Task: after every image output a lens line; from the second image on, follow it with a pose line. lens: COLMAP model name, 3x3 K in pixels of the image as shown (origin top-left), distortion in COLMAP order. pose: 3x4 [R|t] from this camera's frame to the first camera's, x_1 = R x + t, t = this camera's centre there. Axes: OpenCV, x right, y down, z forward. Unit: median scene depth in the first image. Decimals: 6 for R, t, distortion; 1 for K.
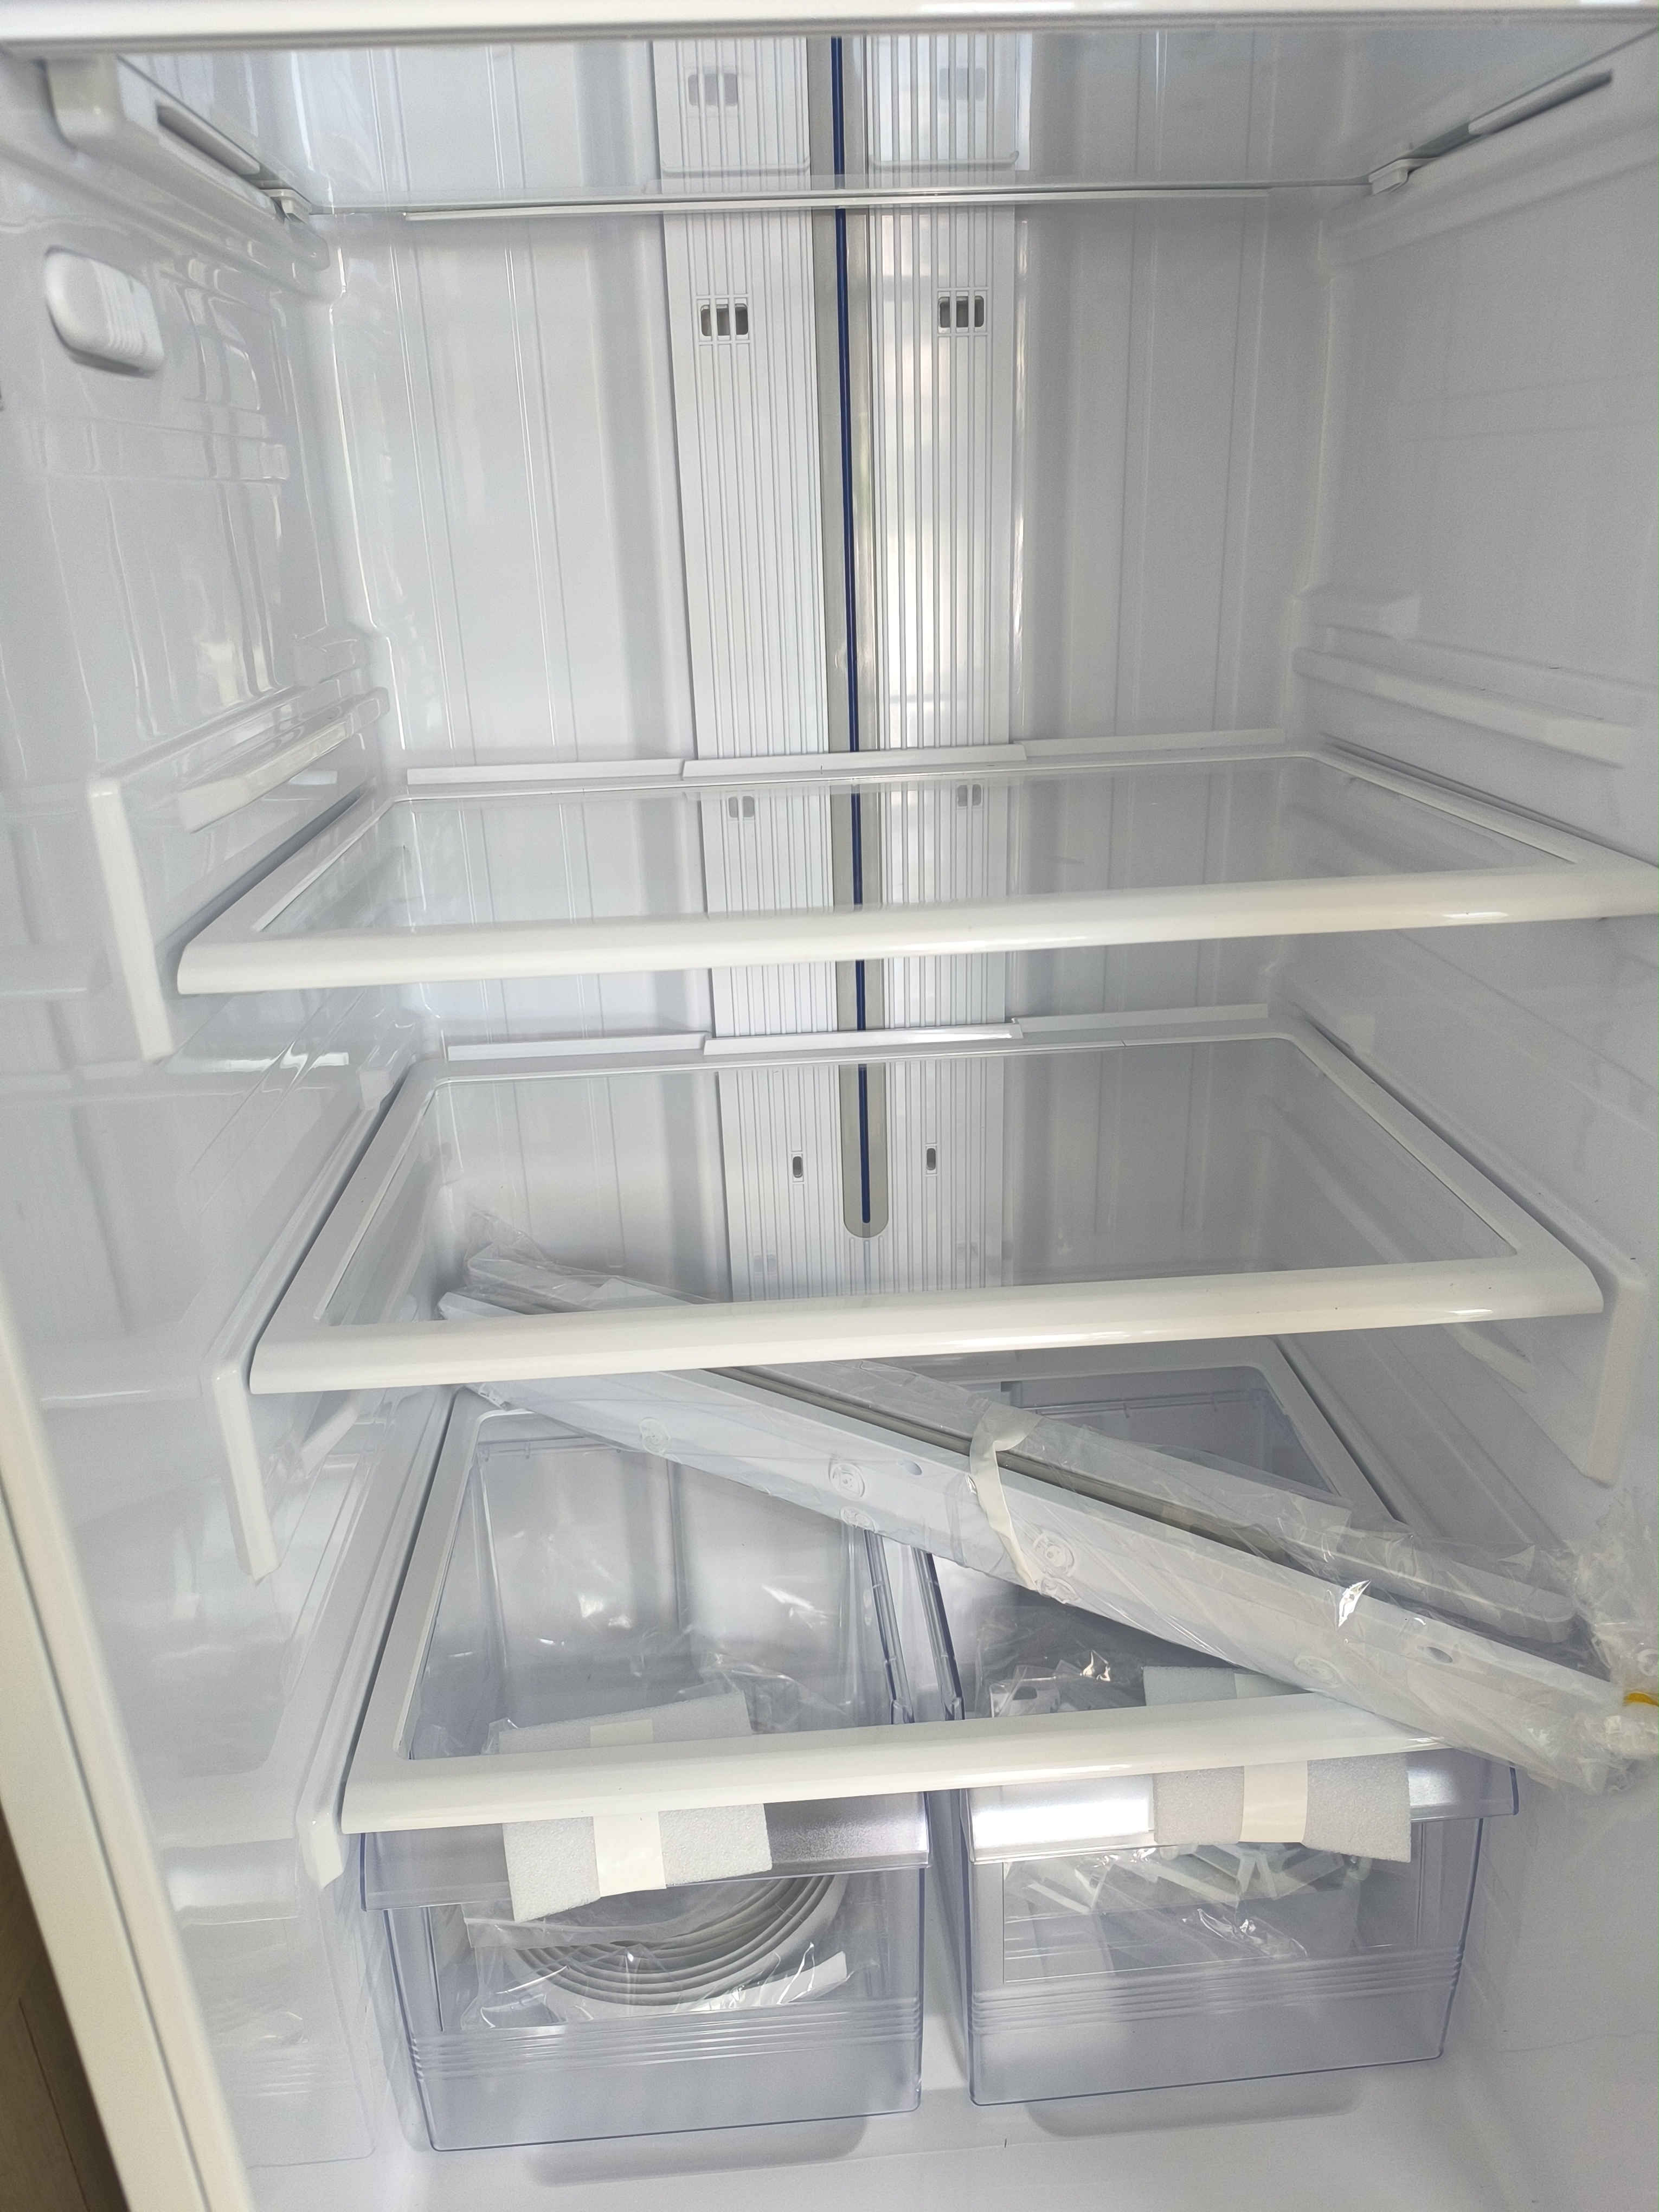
lens RADIAL K [[1523.7, 0, 829.5], [0, 1523.7, 1106.0], [0, 0, 1]] dist [0.047975, -0.048767]
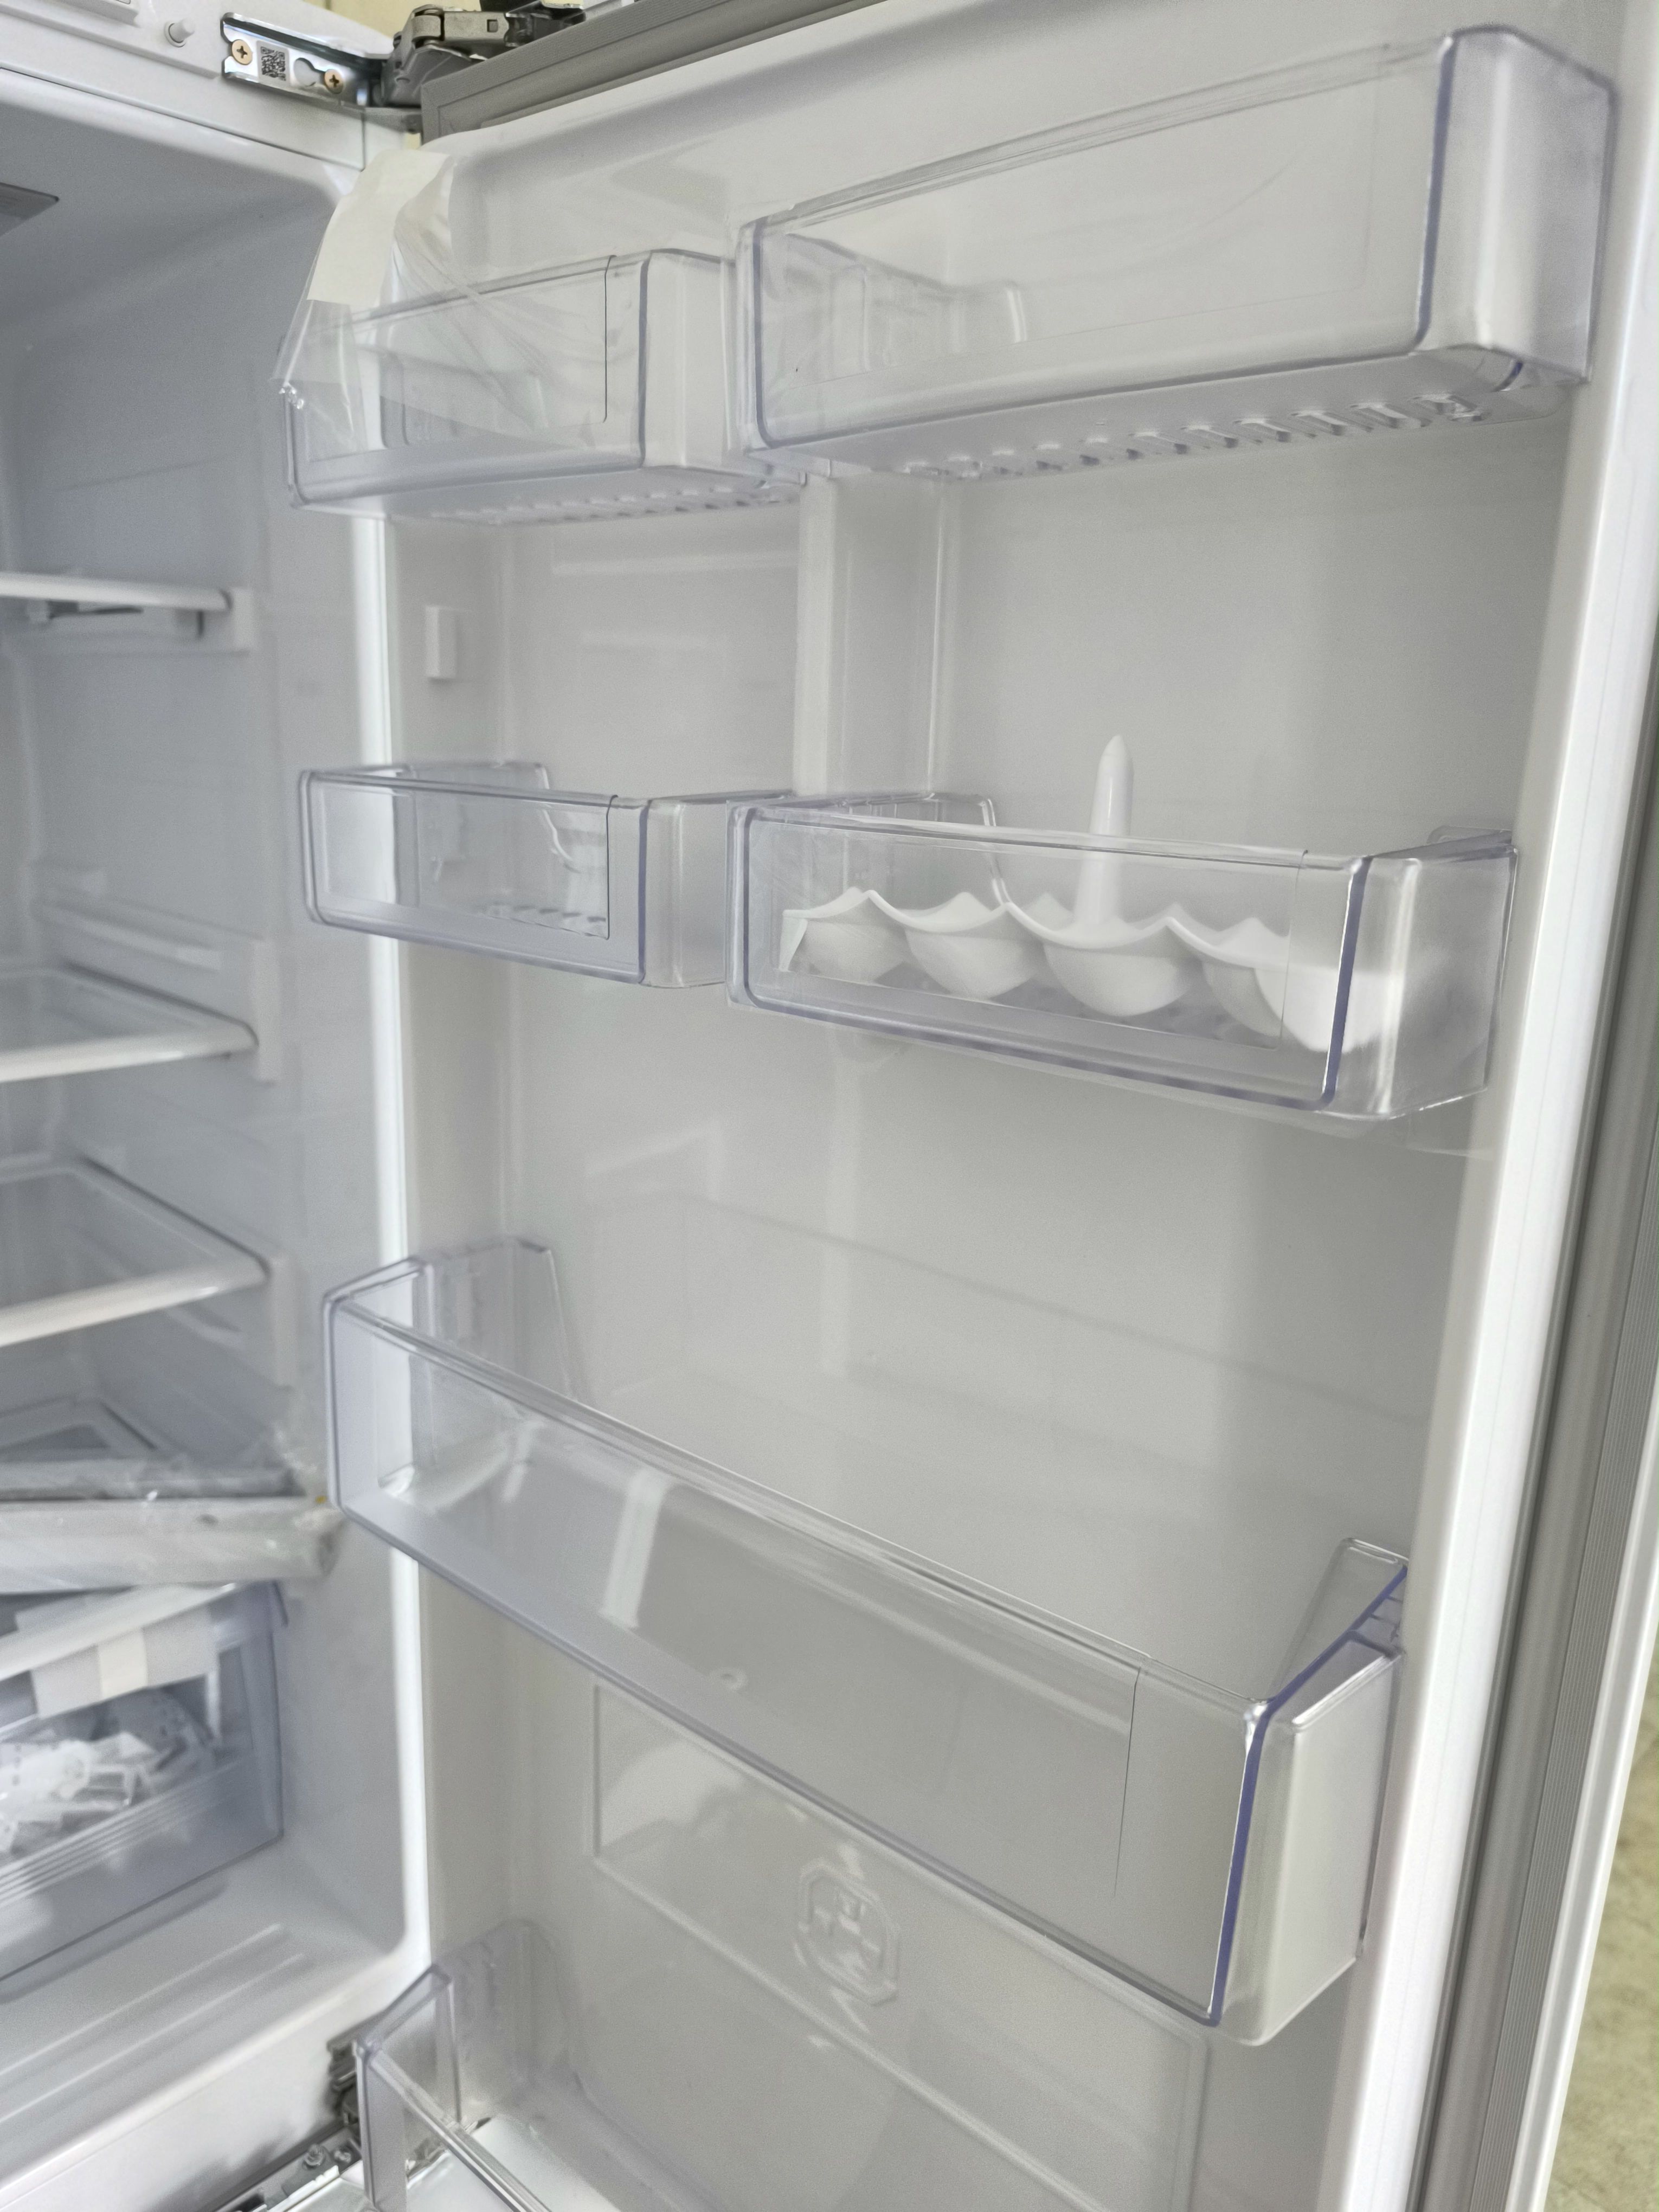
lens RADIAL K [[1542.1, 0, 797.6], [0, 1542.1, 1107.0], [0, 0, 1]] dist [-0.004422, -0.000070]
pose [[0.759958, -0.102804, 0.641791, -0.102855], [0.186716, 0.980323, -0.064063, 0.129025], [-0.622577, 0.168518, 0.764199, -0.568956]]
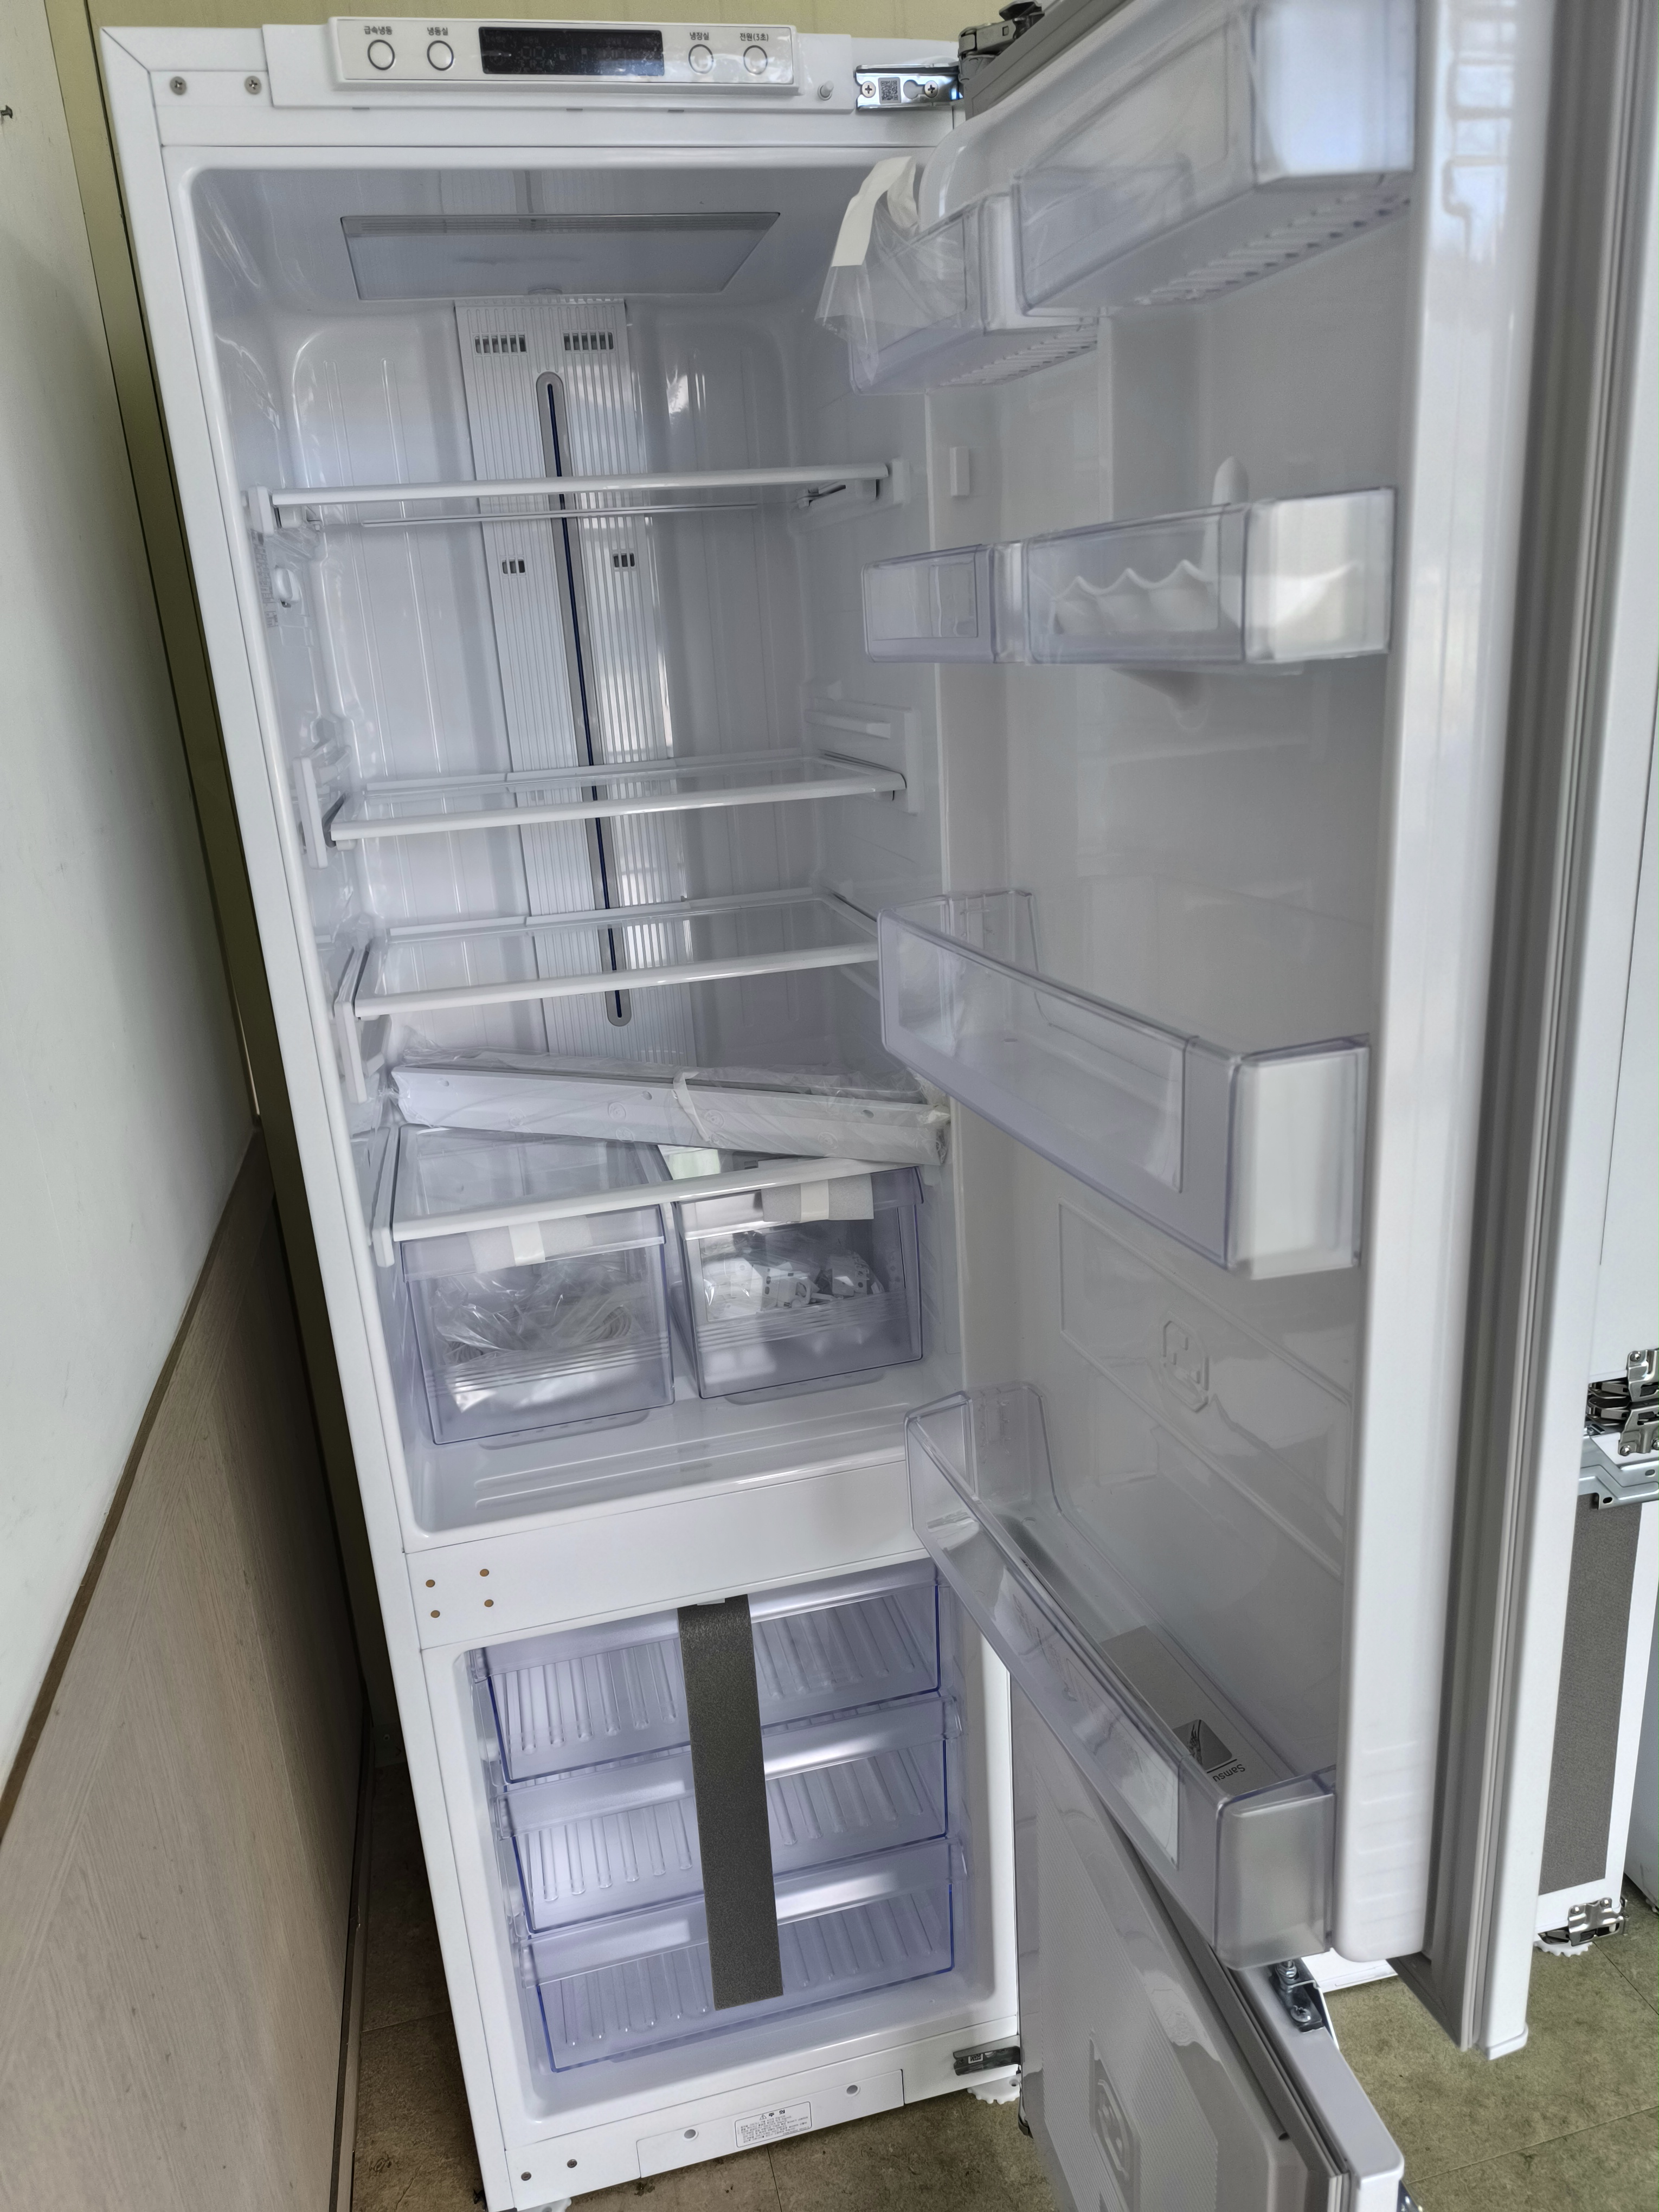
lens RADIAL K [[1523.7, 0, 829.5], [0, 1523.7, 1106.0], [0, 0, 1]] dist [0.047975, -0.048767]
pose [[0.985650, -0.078728, 0.149322, -0.011940], [0.090423, 0.993209, -0.073211, 0.432561], [-0.142544, 0.085662, 0.986075, -1.106802]]
